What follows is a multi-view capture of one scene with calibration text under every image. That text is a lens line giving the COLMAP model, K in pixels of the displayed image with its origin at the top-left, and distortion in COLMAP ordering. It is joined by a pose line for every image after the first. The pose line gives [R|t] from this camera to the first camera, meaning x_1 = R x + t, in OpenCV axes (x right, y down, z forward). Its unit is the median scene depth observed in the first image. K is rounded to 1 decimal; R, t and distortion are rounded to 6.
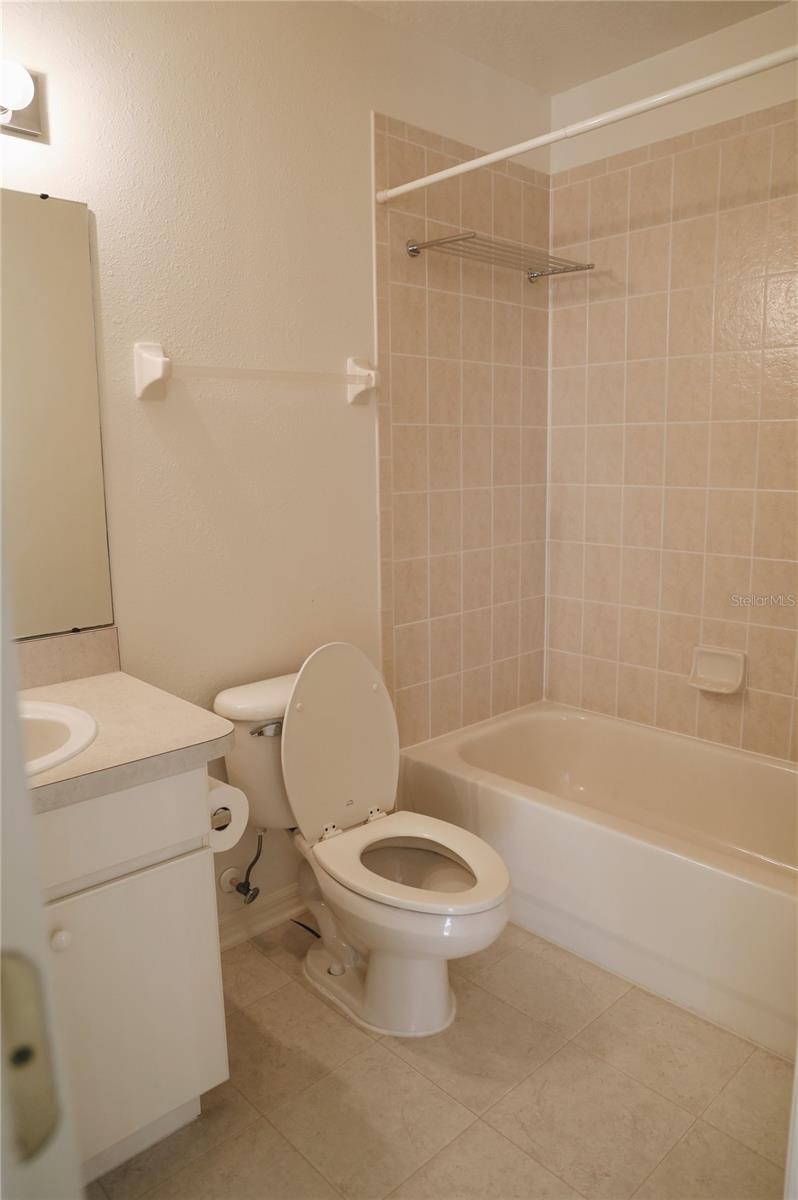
lens RADIAL K [[817.1, 0, 399.0], [0, 817.1, 600.0], [0, 0, 1]] dist [-0.095013, 0.077808]
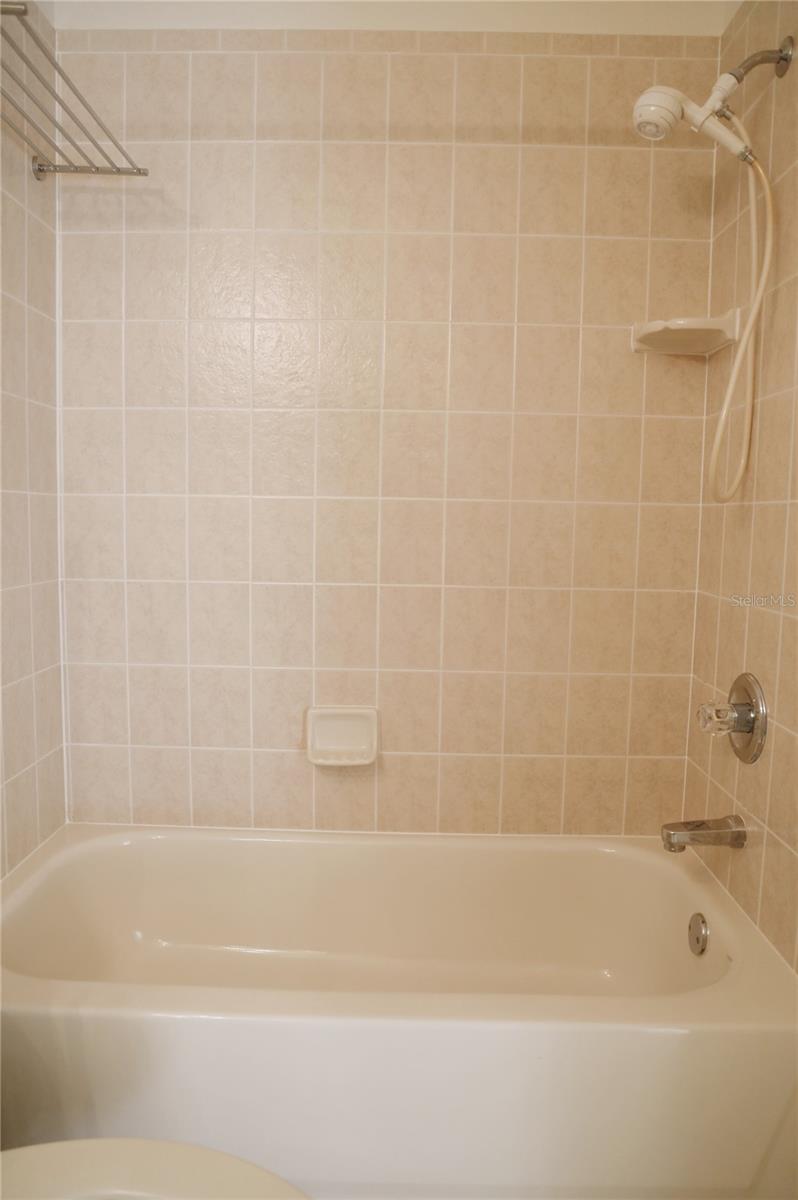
lens RADIAL K [[817.1, 0, 399.0], [0, 817.1, 600.0], [0, 0, 1]] dist [-0.095013, 0.077808]
pose [[0.692912, -0.039052, 0.719963, -0.109657], [0.099830, 0.994111, -0.042157, -0.002429], [-0.714077, 0.101086, 0.692730, 0.401898]]
